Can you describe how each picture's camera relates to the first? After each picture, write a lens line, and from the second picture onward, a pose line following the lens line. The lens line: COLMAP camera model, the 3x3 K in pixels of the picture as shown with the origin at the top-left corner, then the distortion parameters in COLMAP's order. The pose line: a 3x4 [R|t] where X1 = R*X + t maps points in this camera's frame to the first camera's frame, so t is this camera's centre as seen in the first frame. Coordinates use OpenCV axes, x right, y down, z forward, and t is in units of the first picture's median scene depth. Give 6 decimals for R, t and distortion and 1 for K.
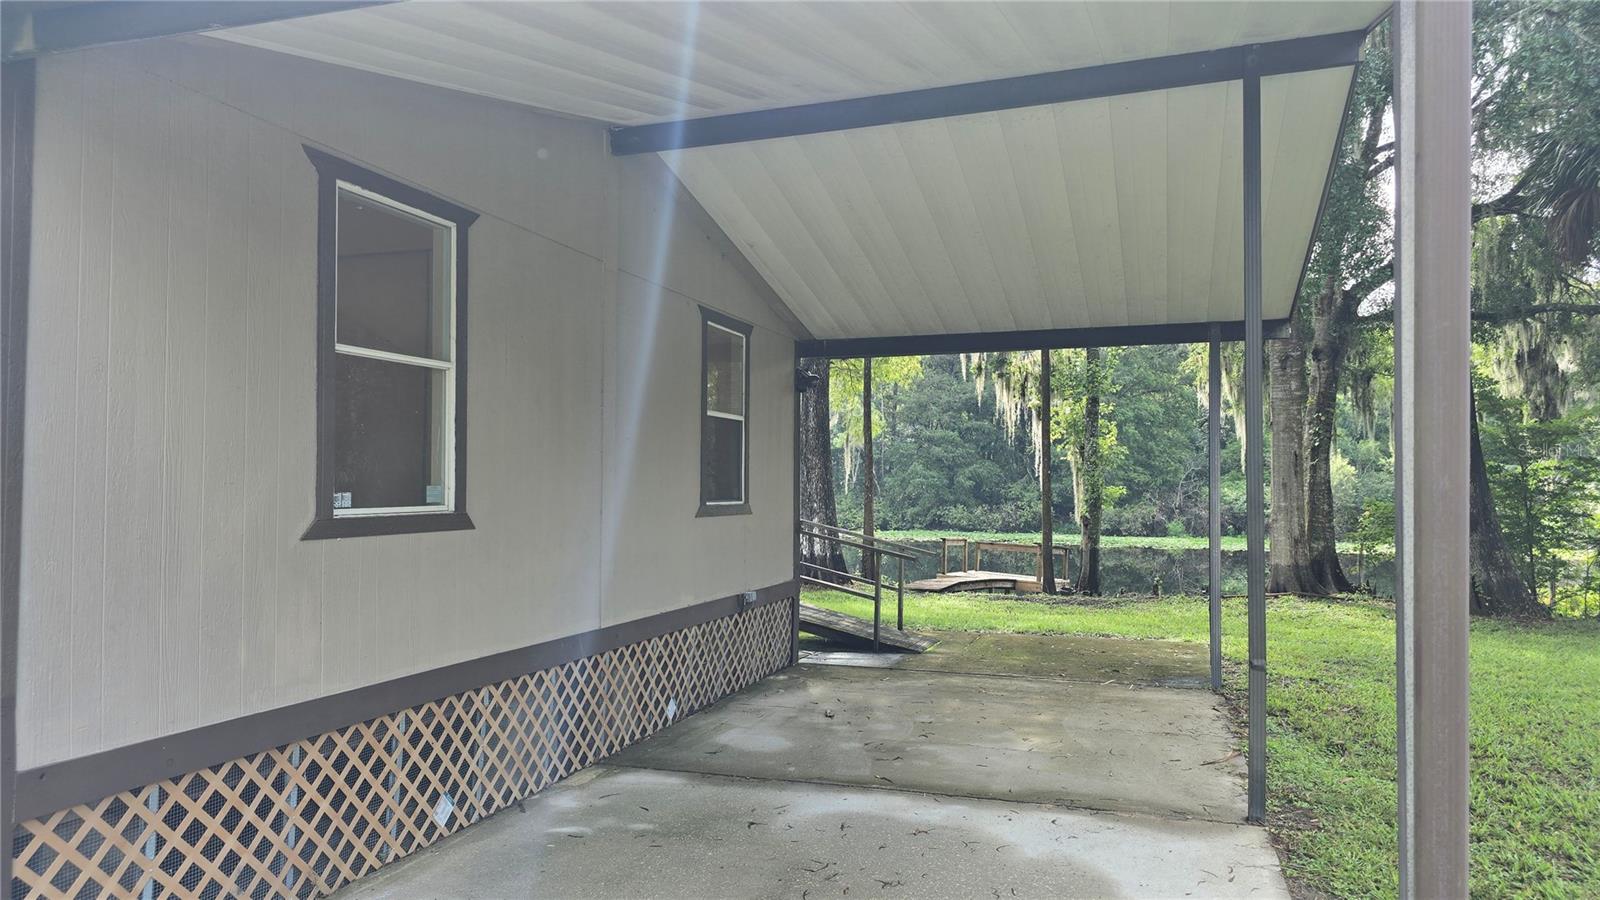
lens RADIAL K [[1095.8, 0, 798.1], [0, 1095.8, 455.0], [0, 0, 1]] dist [0.037828, 0.000064]
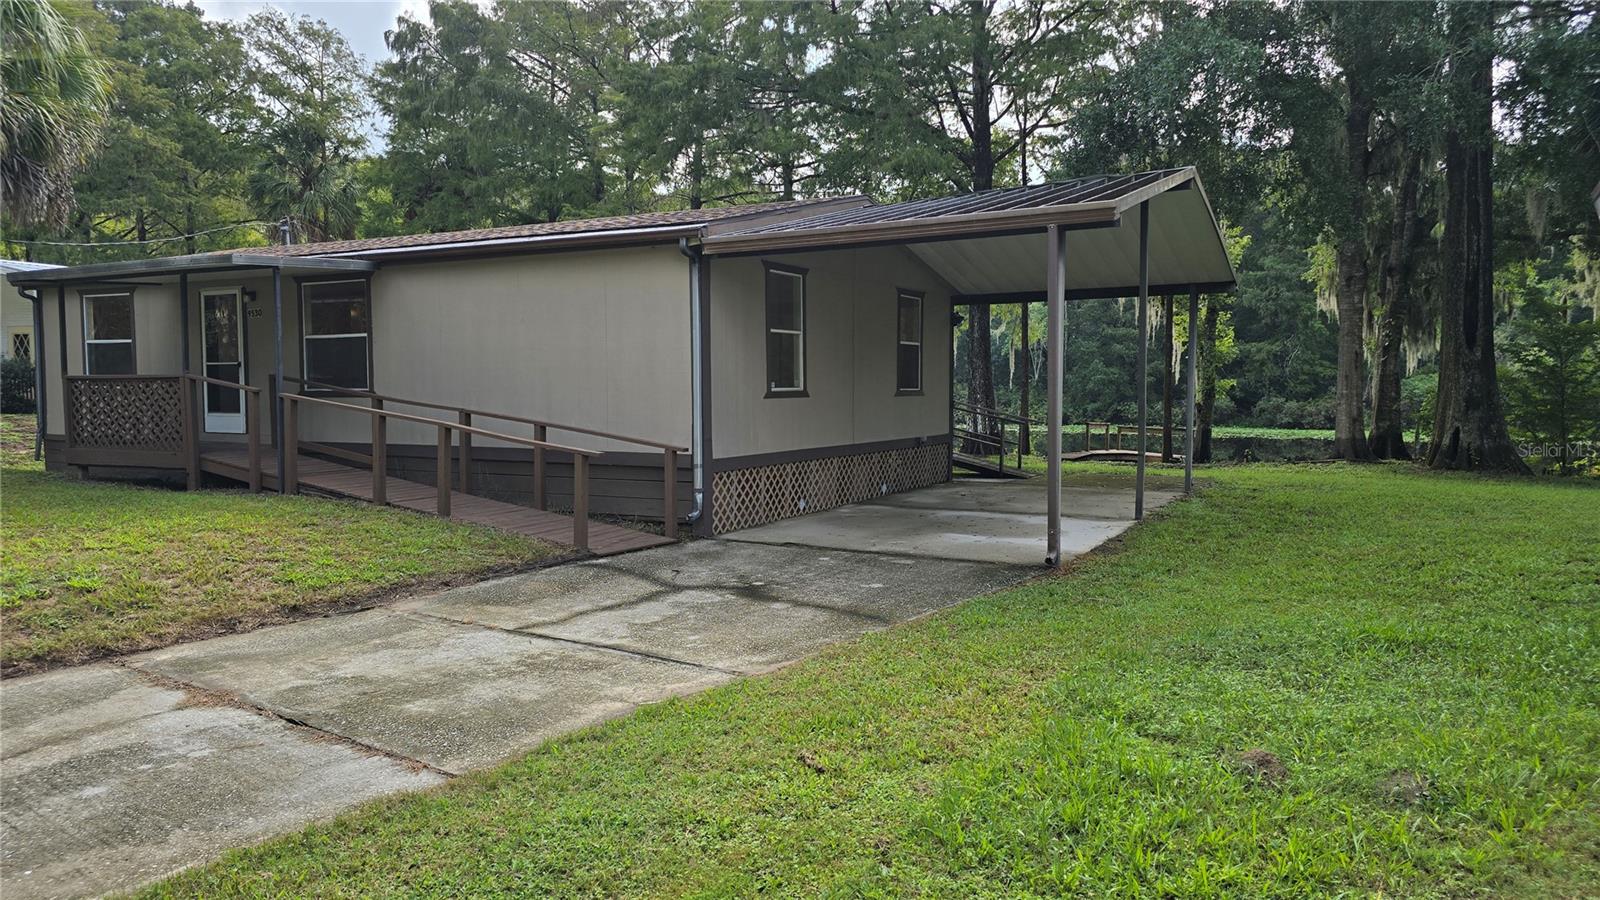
lens RADIAL K [[1095.8, 0, 797.6], [0, 1095.8, 453.1], [0, 0, 1]] dist [0.037828, 0.000064]
pose [[0.985239, 0.002424, -0.171168, 0.113743], [0.013025, 0.995940, 0.089075, -0.030737], [0.170689, -0.089989, 0.981207, -1.543735]]
